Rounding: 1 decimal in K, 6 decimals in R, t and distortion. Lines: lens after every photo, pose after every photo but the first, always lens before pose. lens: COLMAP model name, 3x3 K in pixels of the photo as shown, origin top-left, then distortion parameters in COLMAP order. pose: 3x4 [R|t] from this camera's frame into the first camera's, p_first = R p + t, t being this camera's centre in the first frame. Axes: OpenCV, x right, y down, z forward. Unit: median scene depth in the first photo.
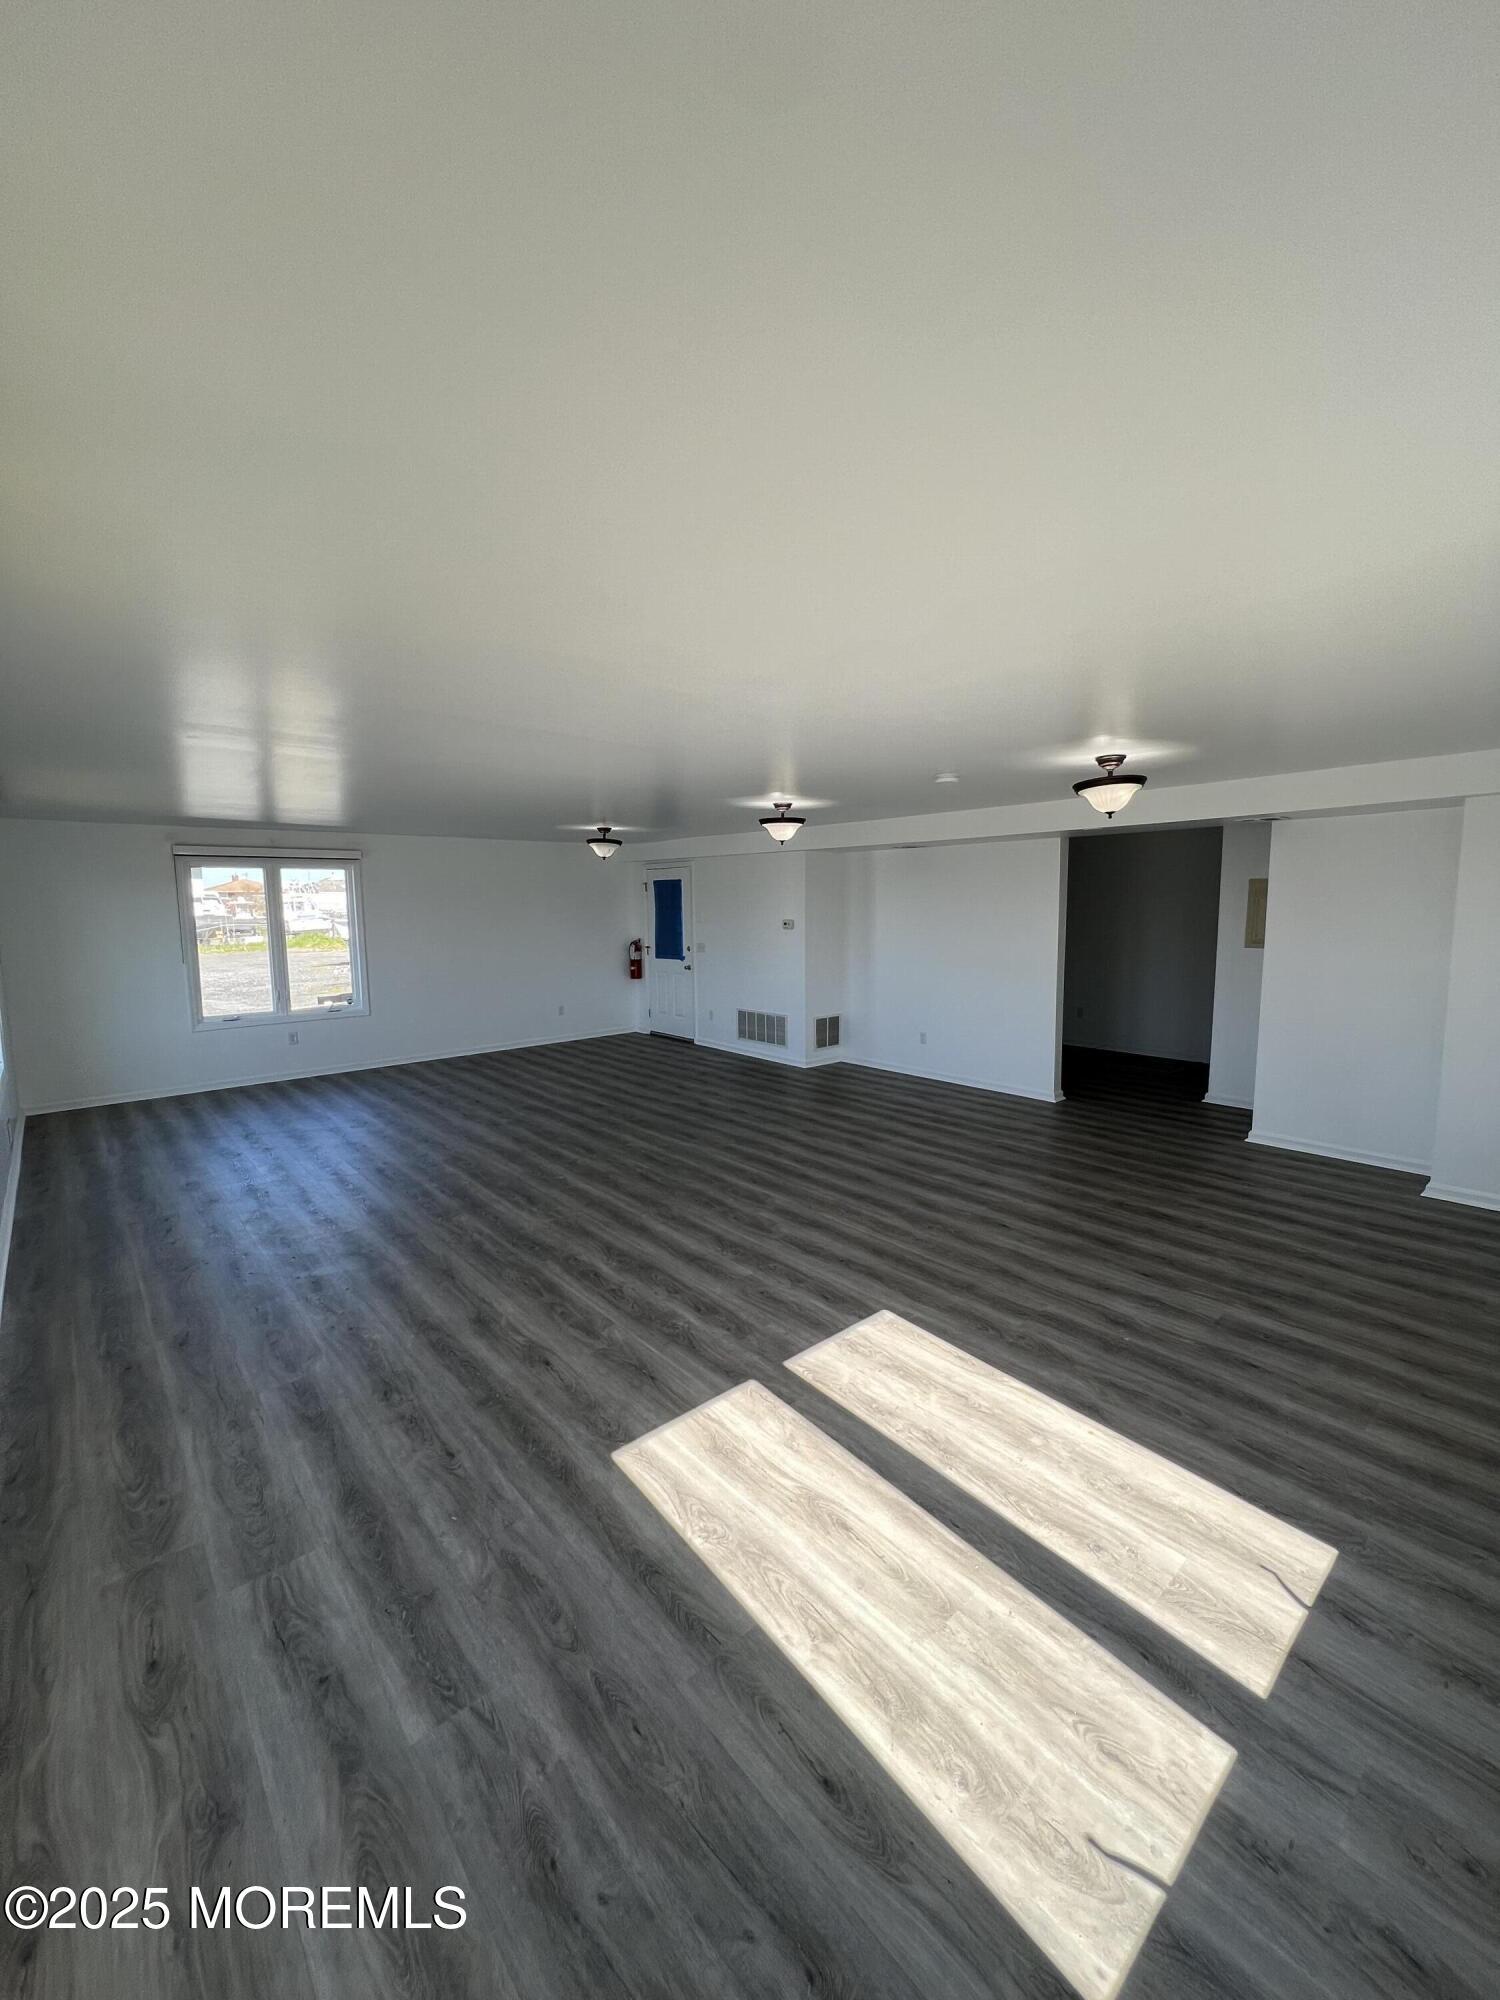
lens RADIAL K [[796.0, 0, 749.7], [0, 796.0, 981.8], [0, 0, 1]] dist [-0.006619, -0.000155]
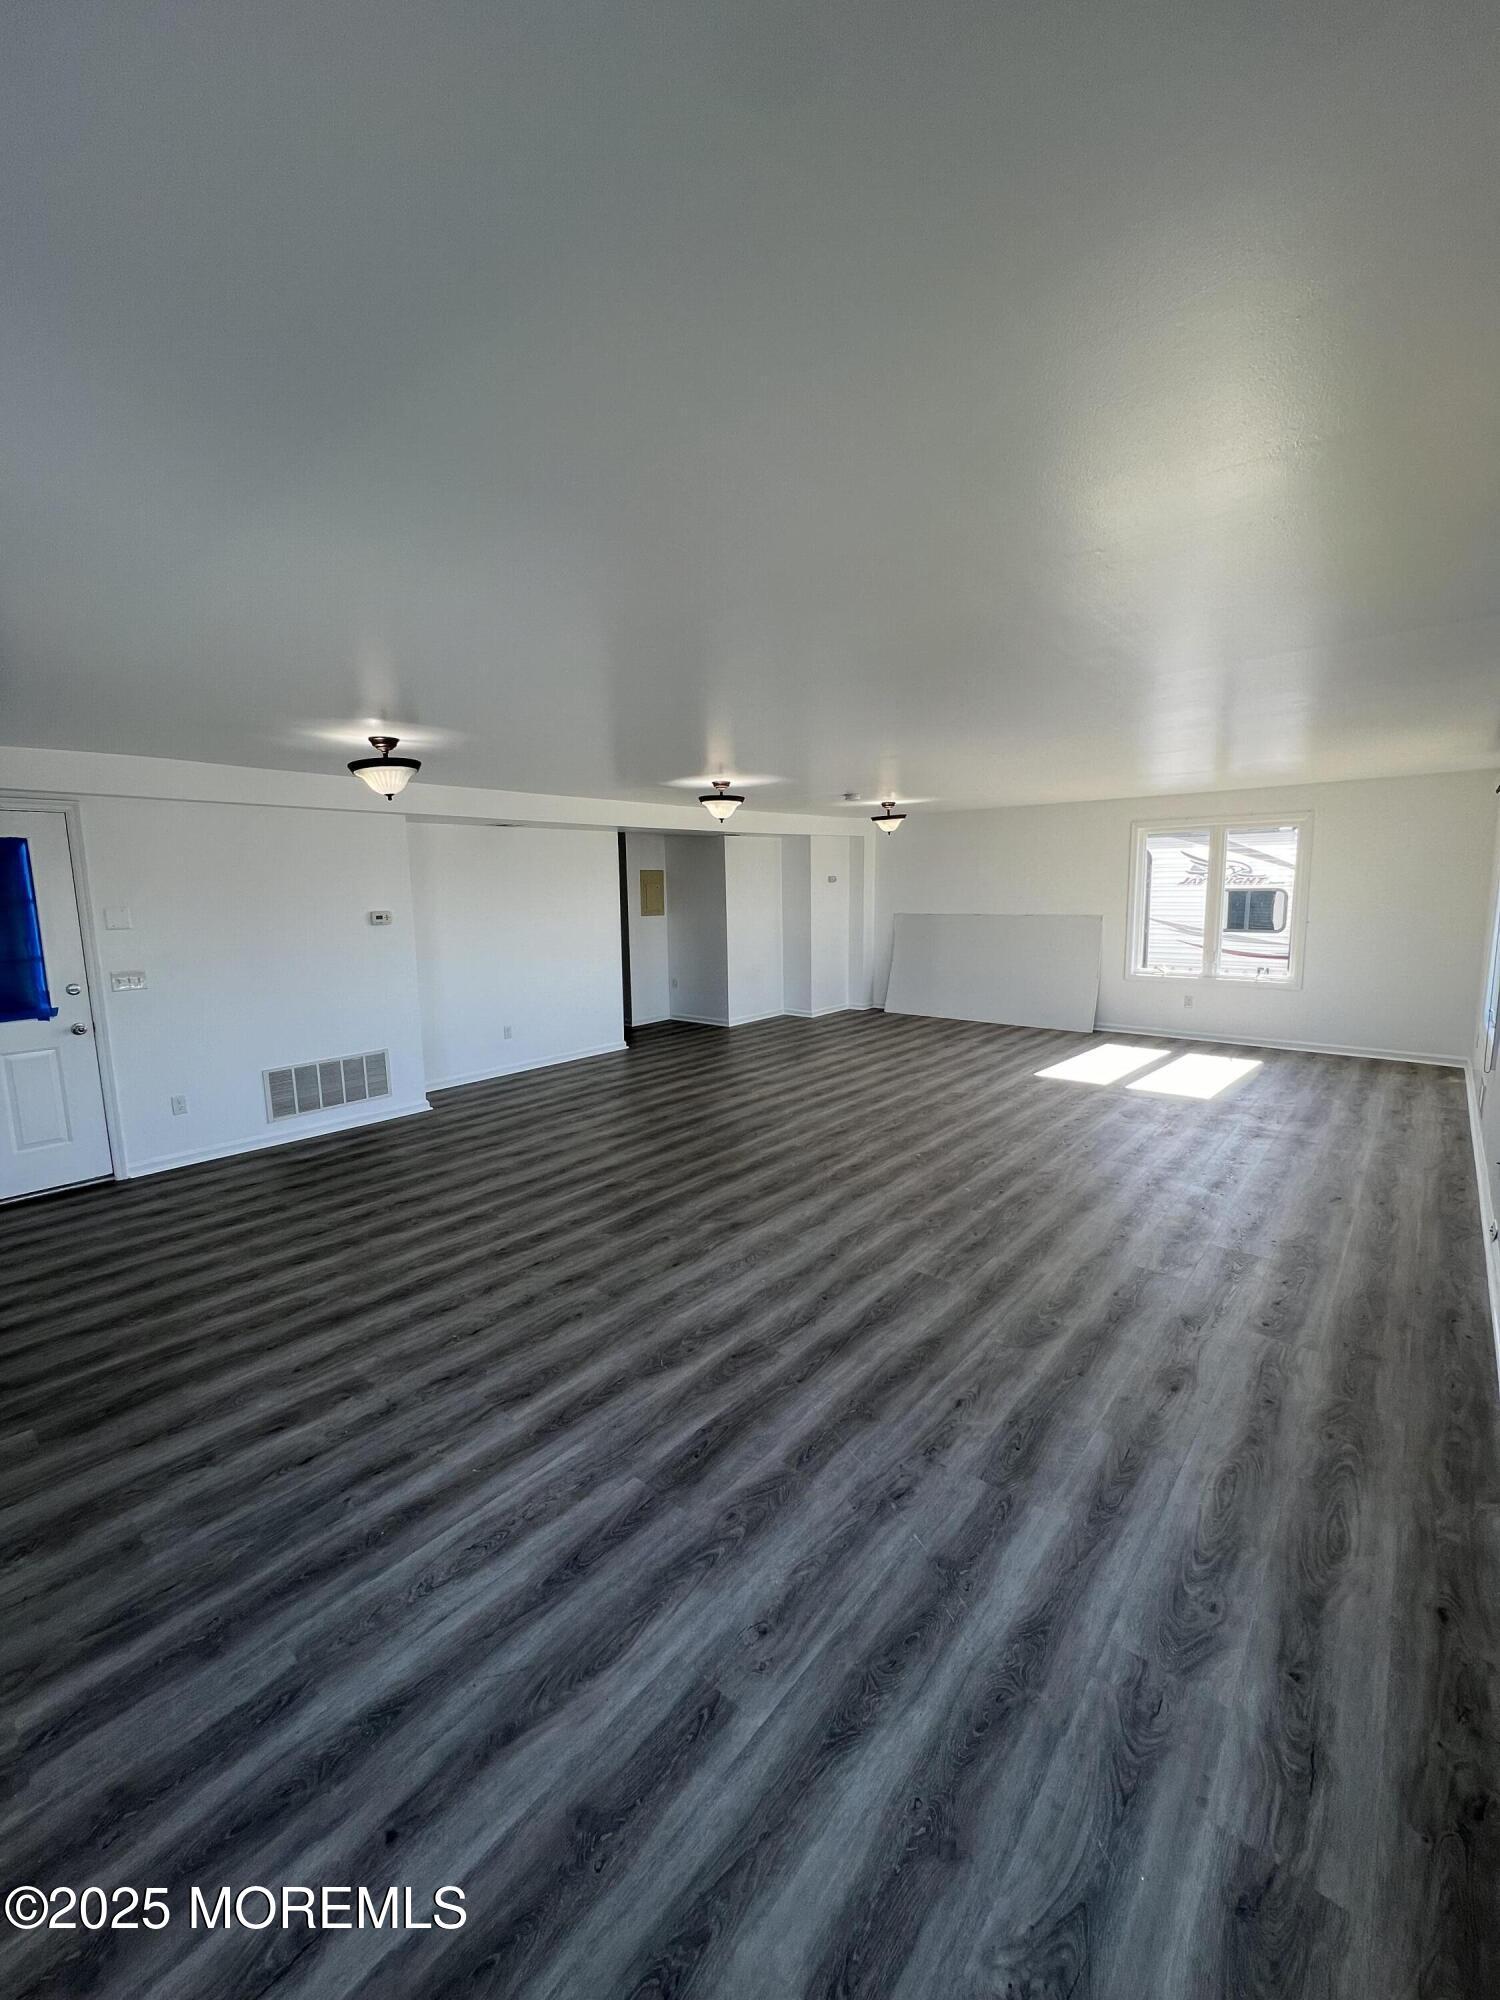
lens RADIAL K [[796.0, 0, 752.3], [0, 796.0, 997.4], [0, 0, 1]] dist [-0.006619, -0.000155]
pose [[-0.136857, -0.130422, 0.981968, -0.987744], [0.120176, 0.981787, 0.147147, -0.097043], [-0.983274, 0.138147, -0.118691, 1.114797]]
